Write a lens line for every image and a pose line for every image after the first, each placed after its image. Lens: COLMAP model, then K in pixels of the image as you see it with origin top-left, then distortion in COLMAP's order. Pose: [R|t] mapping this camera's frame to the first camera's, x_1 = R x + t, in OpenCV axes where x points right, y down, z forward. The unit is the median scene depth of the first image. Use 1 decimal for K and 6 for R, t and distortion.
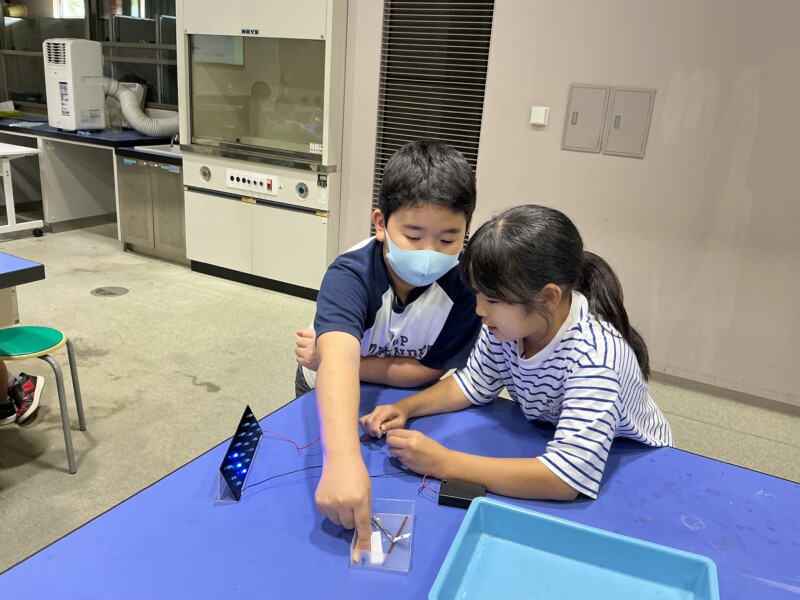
lens RADIAL K [[668.2, 0, 398.9], [0, 668.2, 295.9], [0, 0, 1]] dist [0.125699, -0.245038]
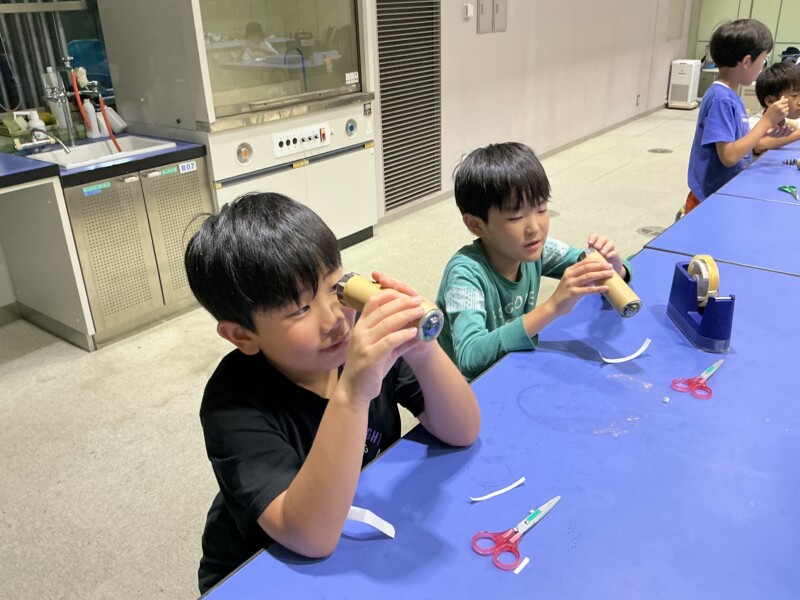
lens RADIAL K [[668.2, 0, 398.9], [0, 668.2, 295.9], [0, 0, 1]] dist [0.125699, -0.245038]
pose [[0.153909, -0.468914, 0.869731, -1.057549], [0.336207, 0.852549, 0.400155, -0.310920], [-0.929127, 0.230822, 0.288867, 0.730619]]
